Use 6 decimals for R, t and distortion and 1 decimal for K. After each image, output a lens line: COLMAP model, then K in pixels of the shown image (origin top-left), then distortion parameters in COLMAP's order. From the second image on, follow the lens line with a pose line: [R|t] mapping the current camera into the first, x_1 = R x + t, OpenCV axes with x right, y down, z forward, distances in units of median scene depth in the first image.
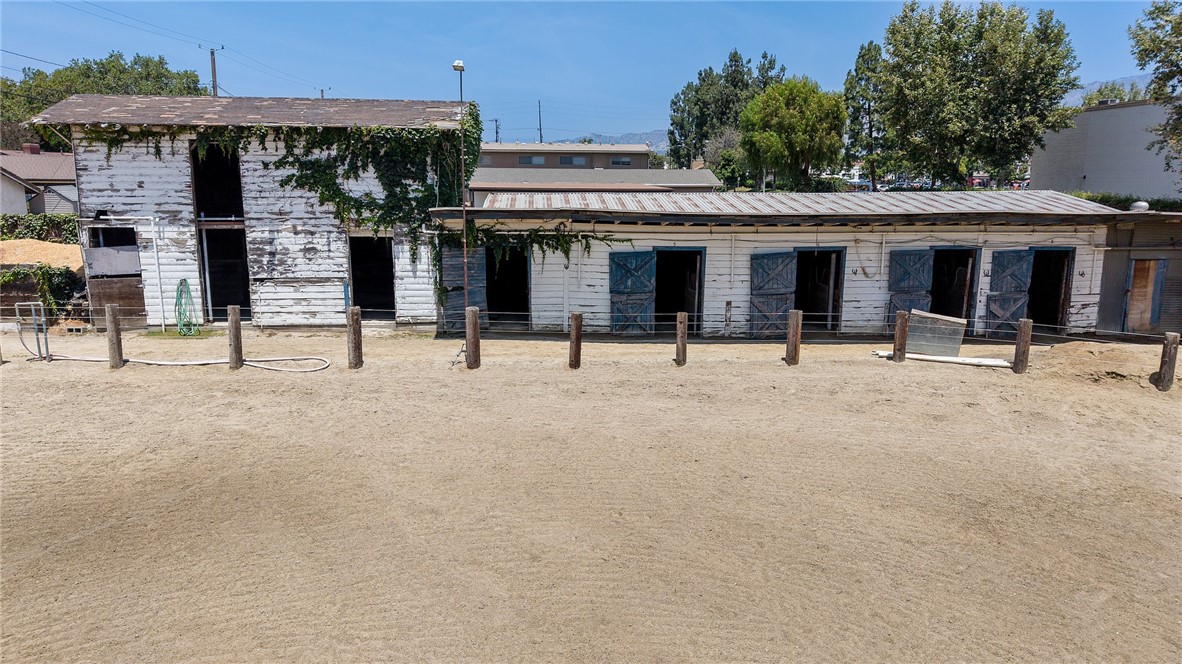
lens RADIAL K [[797.1, 0, 585.6], [0, 797.1, 332.5], [0, 0, 1]] dist [0.012001, -0.000735]
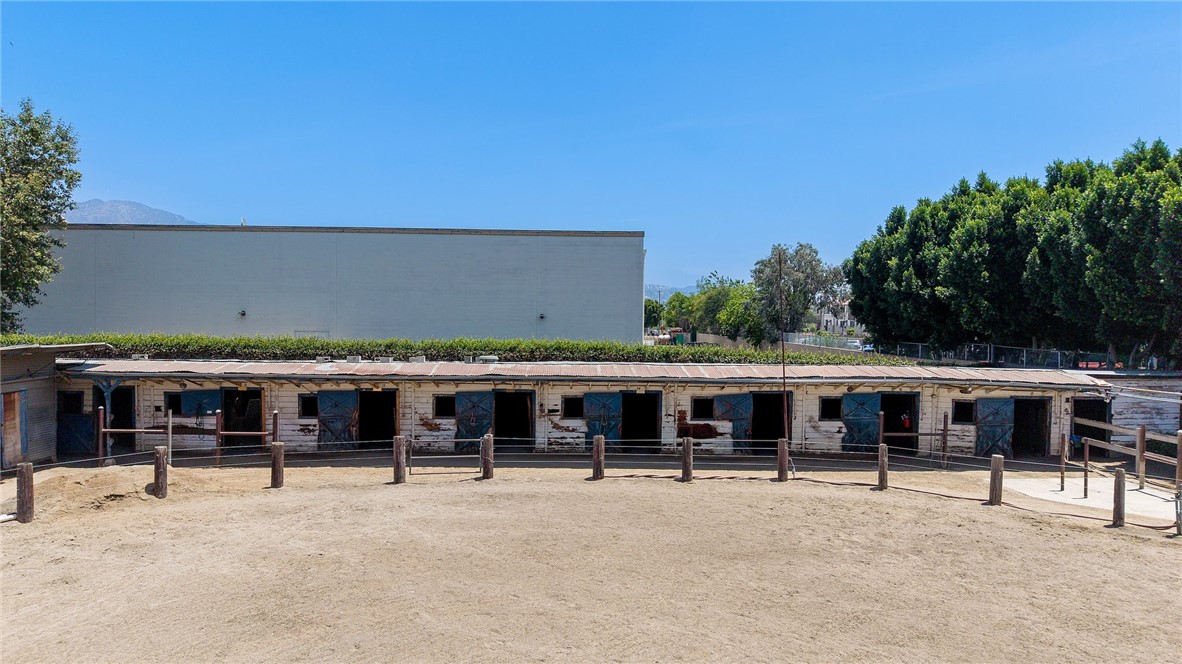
lens RADIAL K [[797.1, 0, 584.8], [0, 797.1, 331.3], [0, 0, 1]] dist [0.012001, -0.000735]
pose [[0.025120, -0.022266, 0.999436, -0.432872], [0.180343, 0.983450, 0.017377, -0.078131], [-0.983283, 0.179805, 0.028719, 0.353319]]
